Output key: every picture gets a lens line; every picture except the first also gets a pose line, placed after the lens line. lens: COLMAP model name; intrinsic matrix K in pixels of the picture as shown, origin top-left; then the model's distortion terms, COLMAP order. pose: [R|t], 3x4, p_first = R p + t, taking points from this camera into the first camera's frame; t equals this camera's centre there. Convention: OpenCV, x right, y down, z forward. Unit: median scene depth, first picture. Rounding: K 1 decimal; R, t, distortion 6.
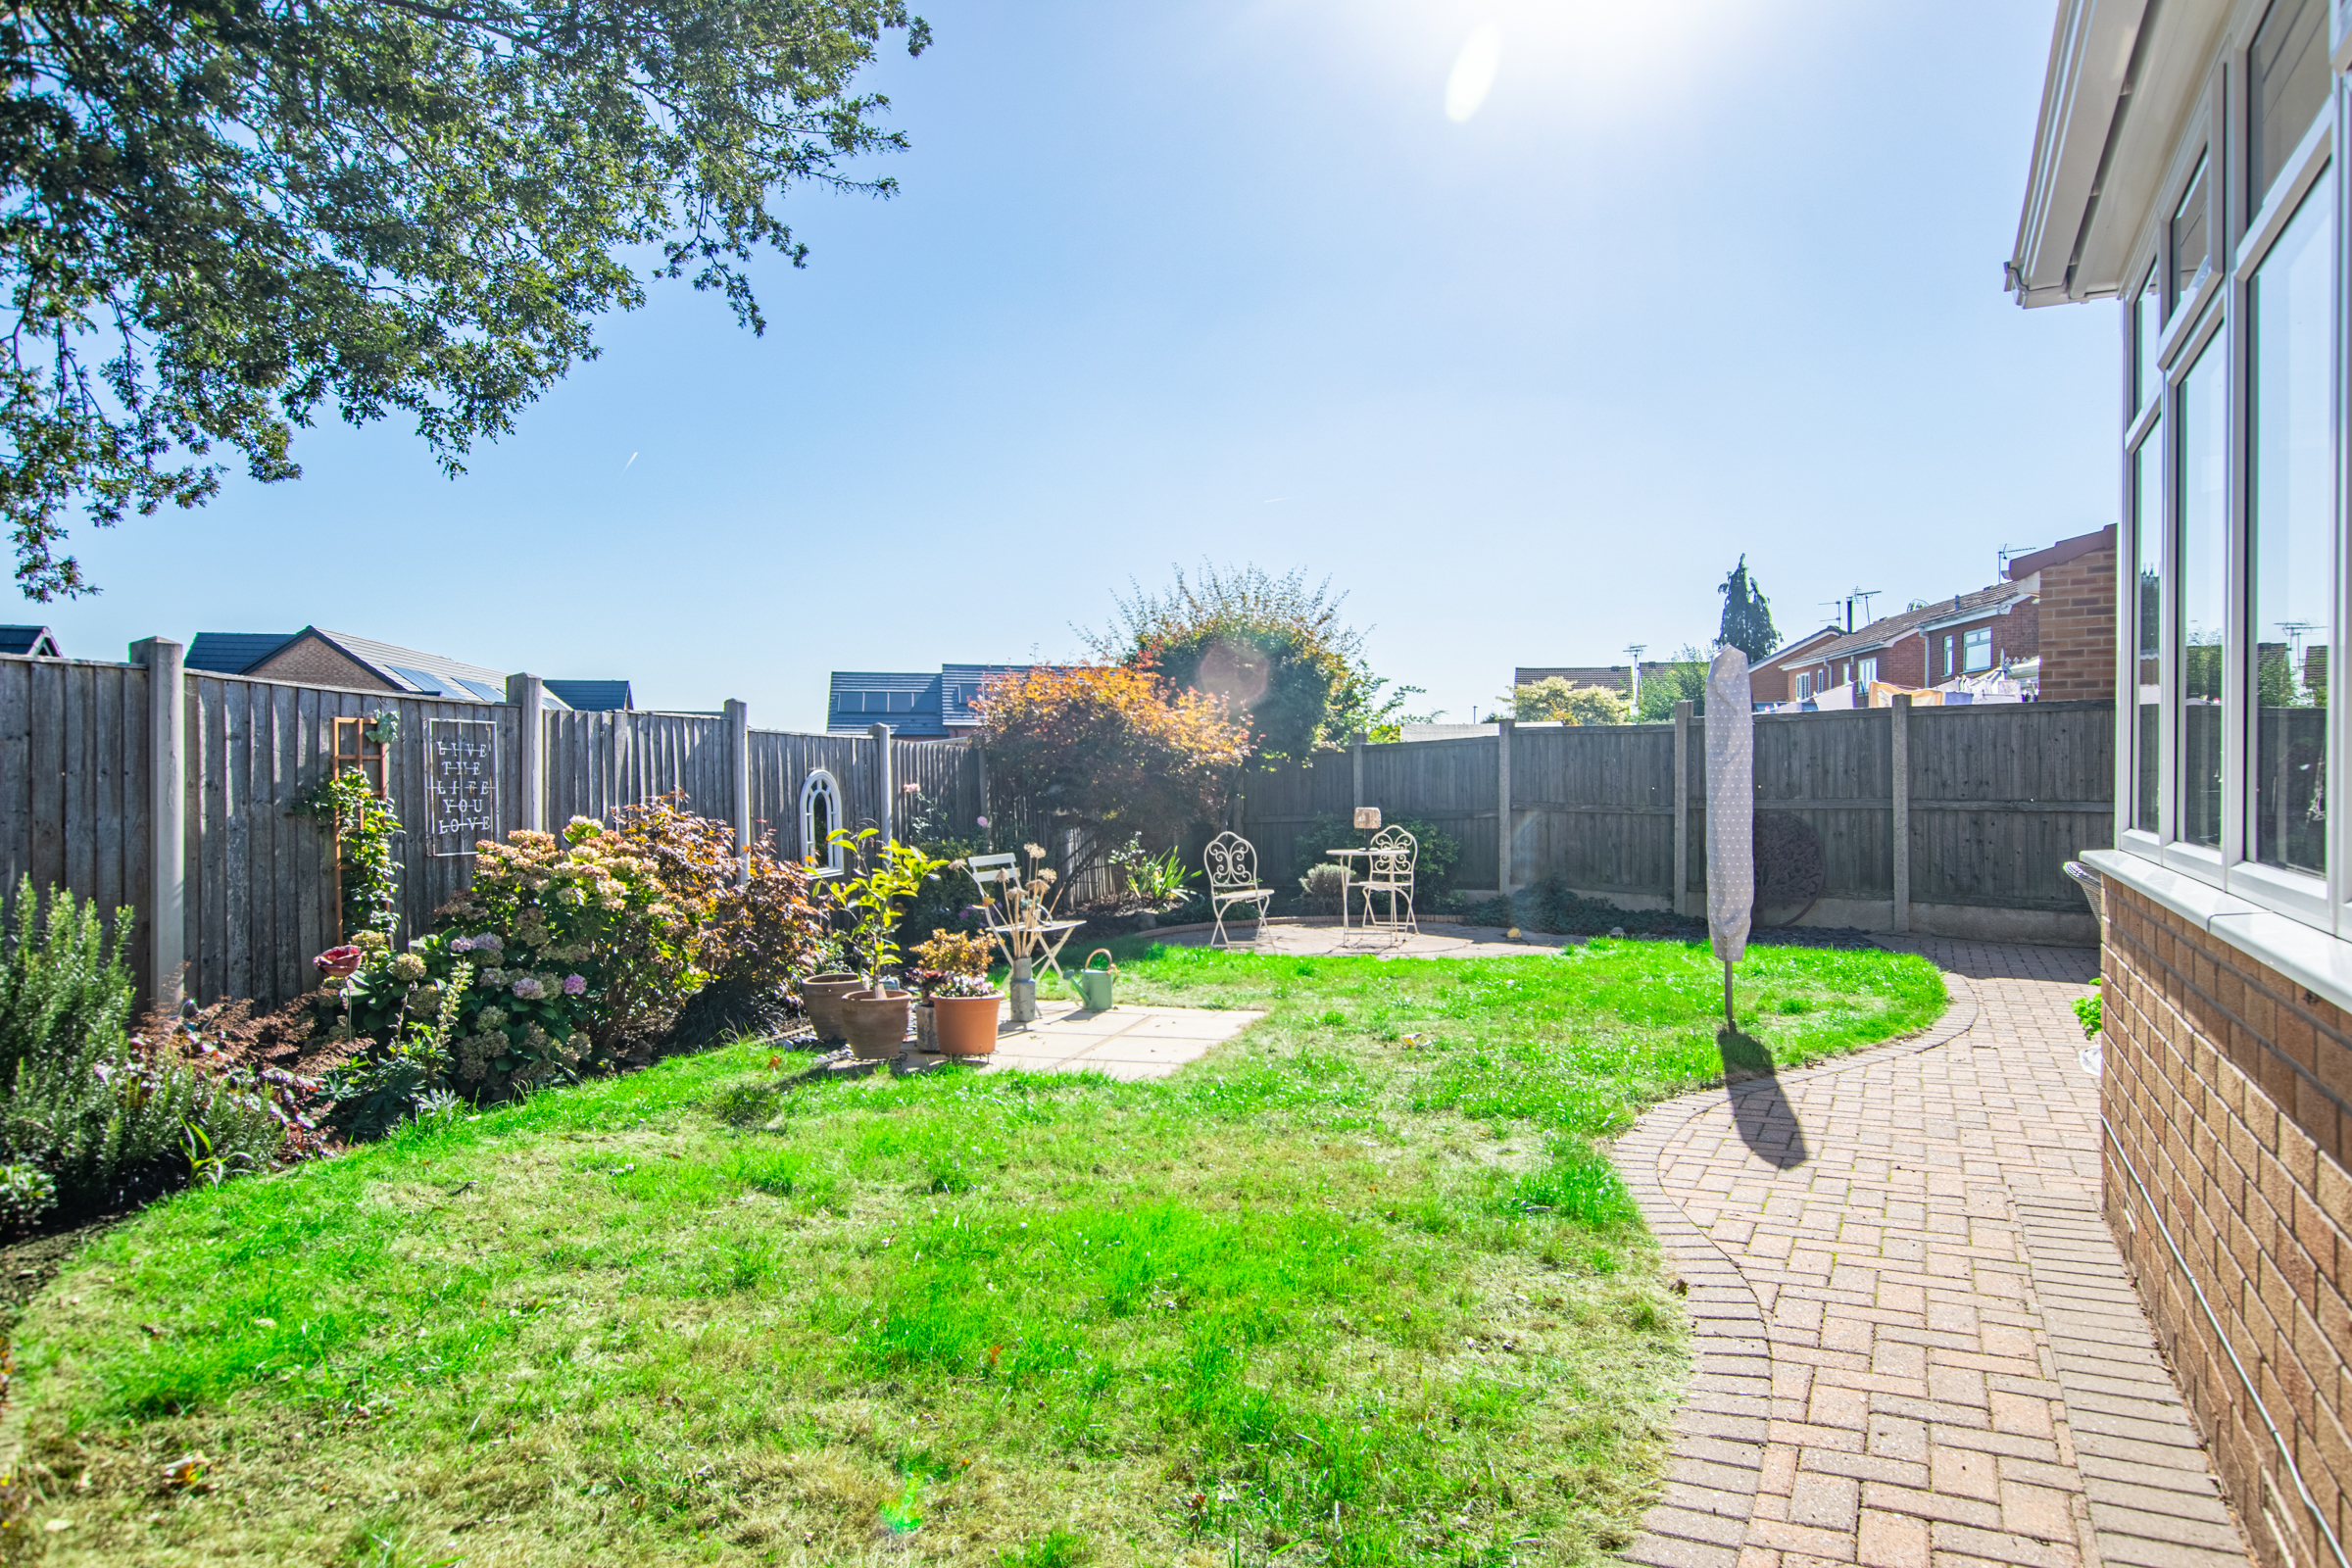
lens RADIAL K [[1515.7, 0, 1185.6], [0, 1515.7, 786.1], [0, 0, 1]] dist [-0.001736, -0.004292]
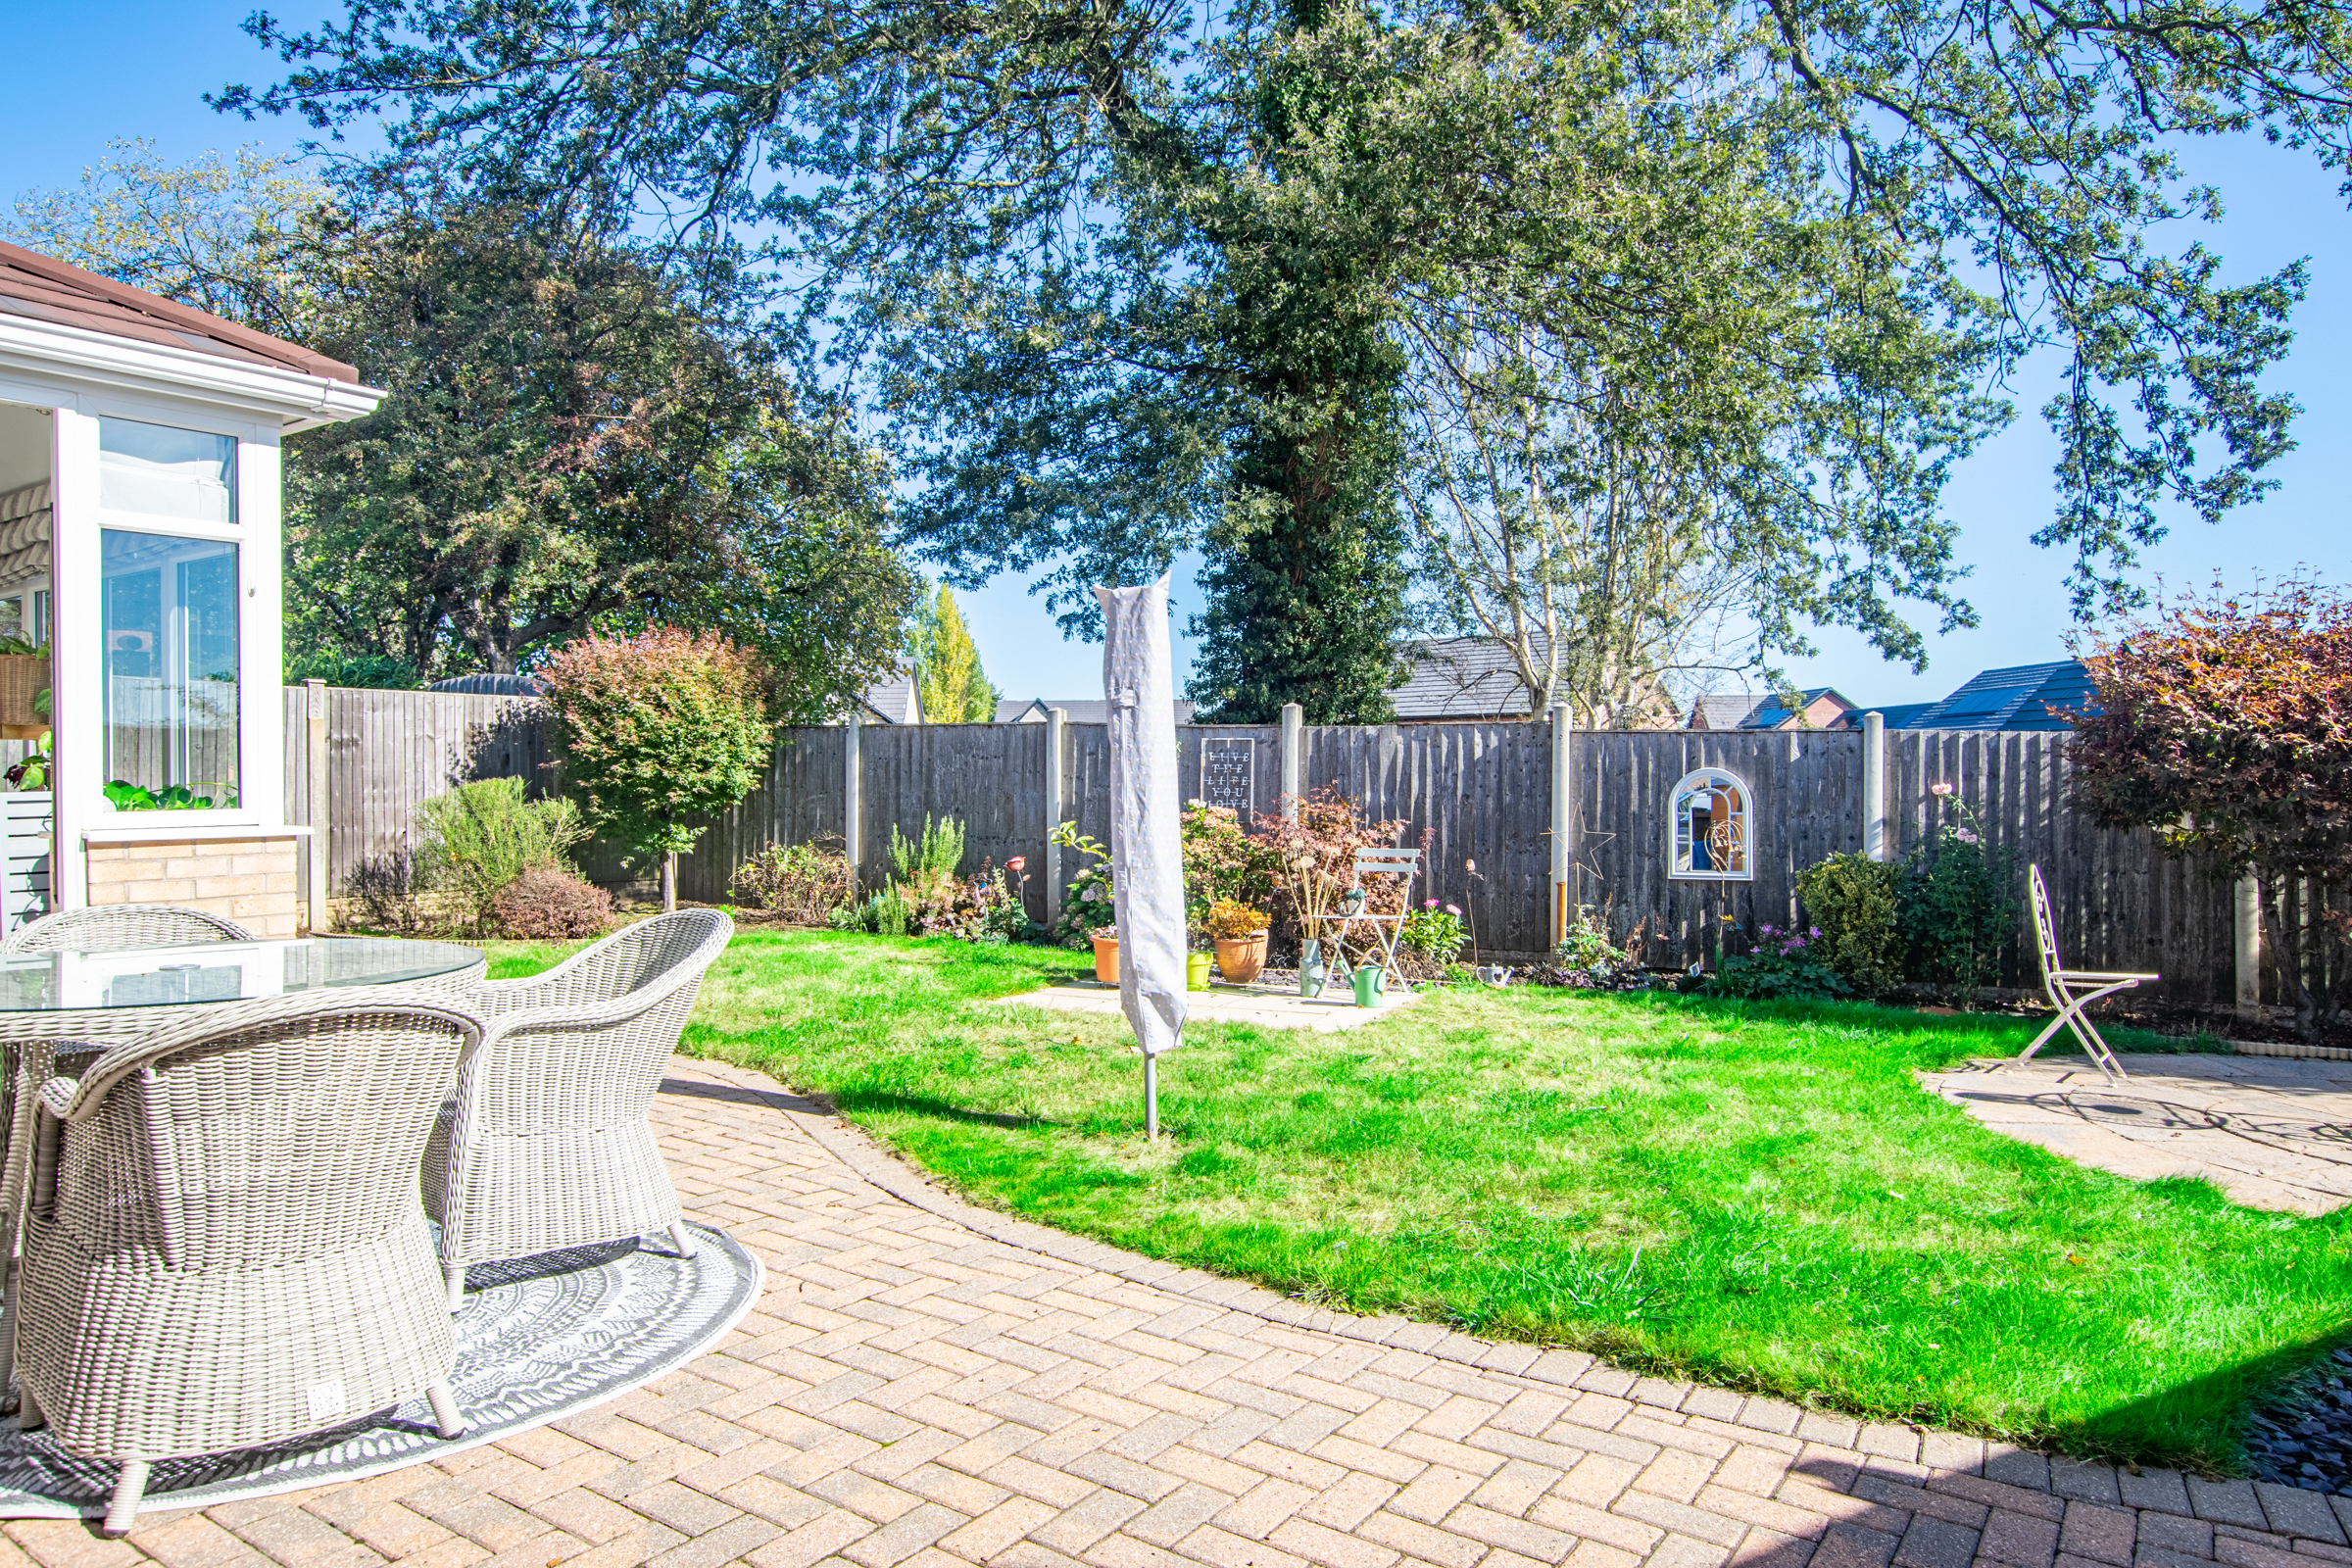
lens RADIAL K [[1515.7, 0, 1185.6], [0, 1515.7, 786.1], [0, 0, 1]] dist [-0.001736, -0.004292]
pose [[-0.166752, 0.011757, -0.985929, 0.911951], [-0.009264, 0.999866, 0.013490, -0.011815], [0.985955, 0.011384, -0.166621, 0.985155]]
